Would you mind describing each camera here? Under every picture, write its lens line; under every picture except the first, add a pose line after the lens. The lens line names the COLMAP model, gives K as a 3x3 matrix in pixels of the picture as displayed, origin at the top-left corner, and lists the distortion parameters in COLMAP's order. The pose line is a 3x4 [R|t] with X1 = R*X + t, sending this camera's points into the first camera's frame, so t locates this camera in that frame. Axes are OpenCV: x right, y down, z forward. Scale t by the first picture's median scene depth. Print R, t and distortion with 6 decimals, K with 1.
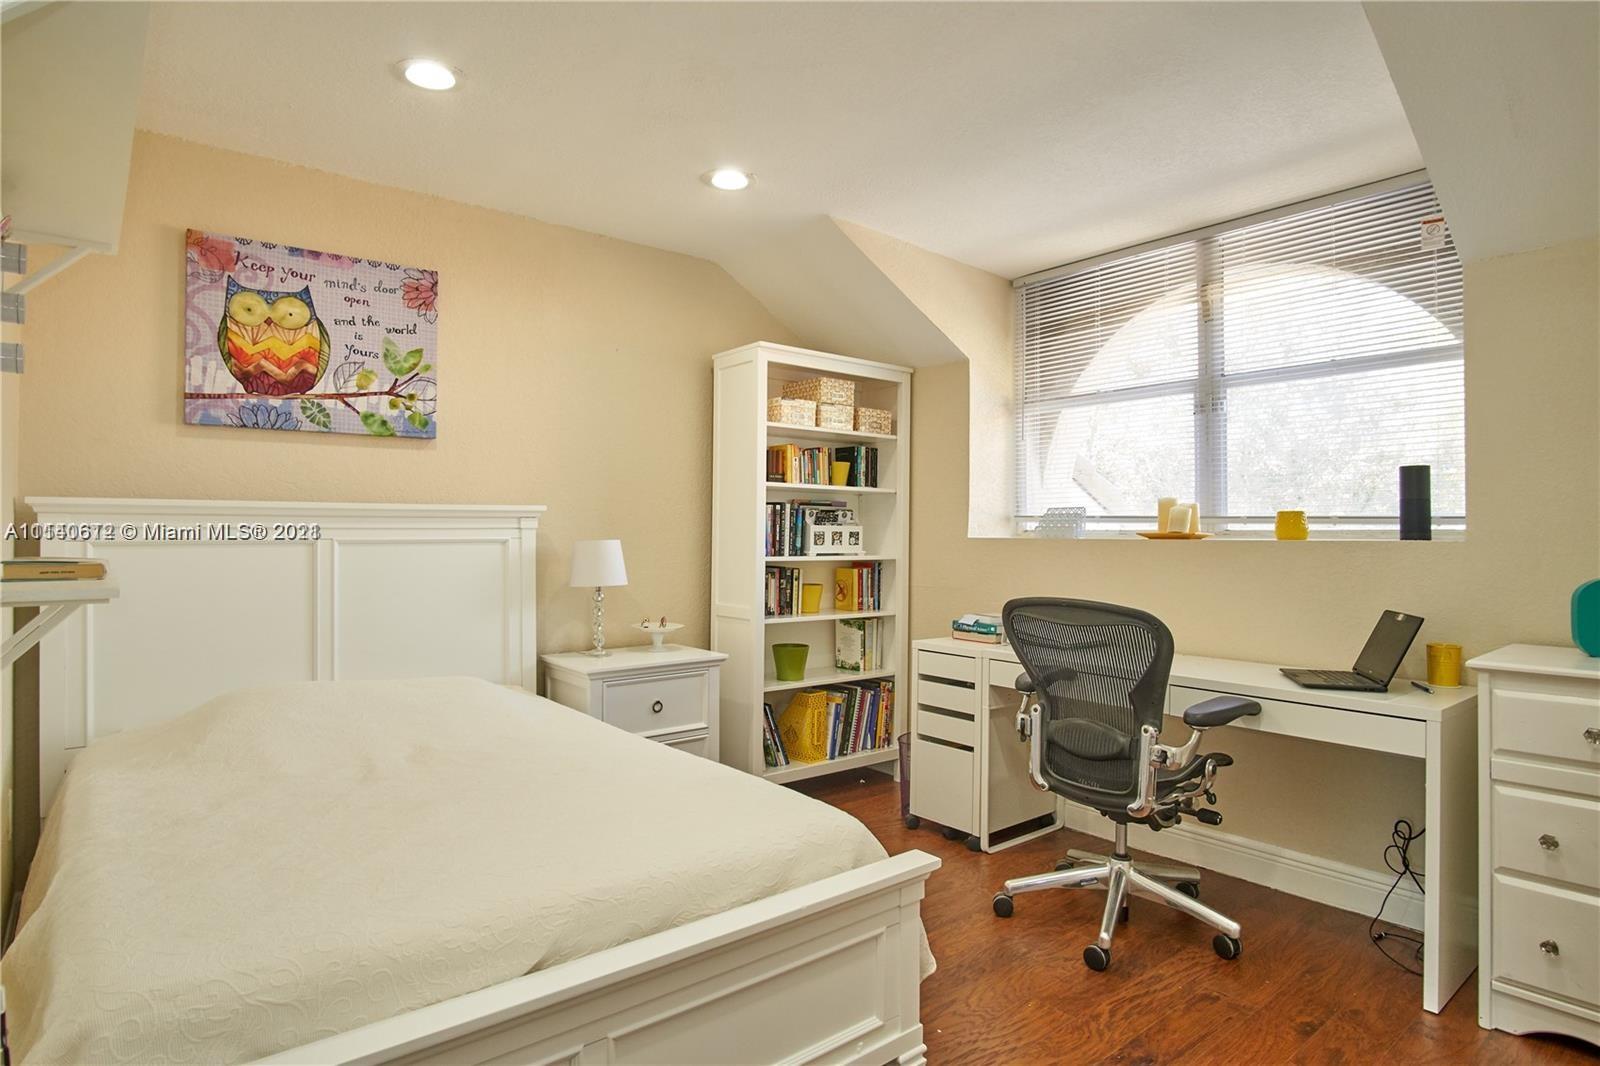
lens RADIAL K [[853.3, 0, 805.4], [0, 853.3, 534.1], [0, 0, 1]] dist [-0.029682, 0.007268]
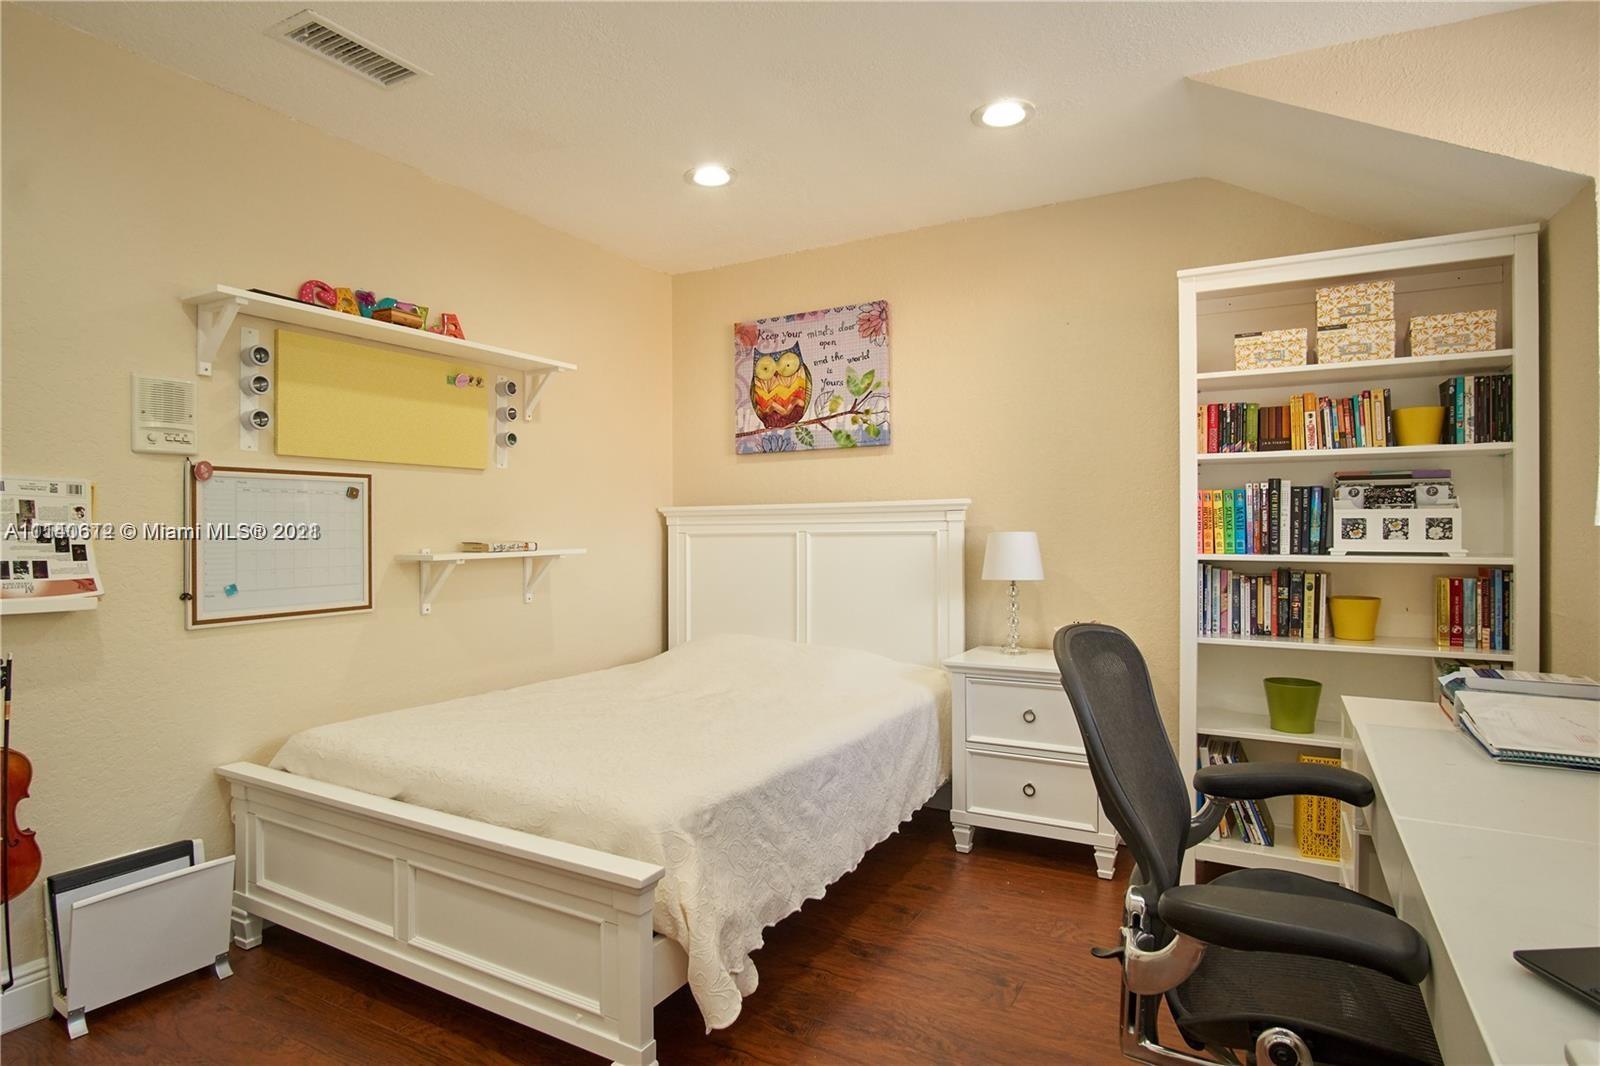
lens RADIAL K [[853.3, 0, 807.3], [0, 853.3, 531.8], [0, 0, 1]] dist [-0.029682, 0.007268]
pose [[0.374832, -0.003600, -0.927086, 0.628011], [0.006264, 0.999979, -0.001350, 0.007627], [0.927072, -0.005301, 0.374847, 0.485443]]
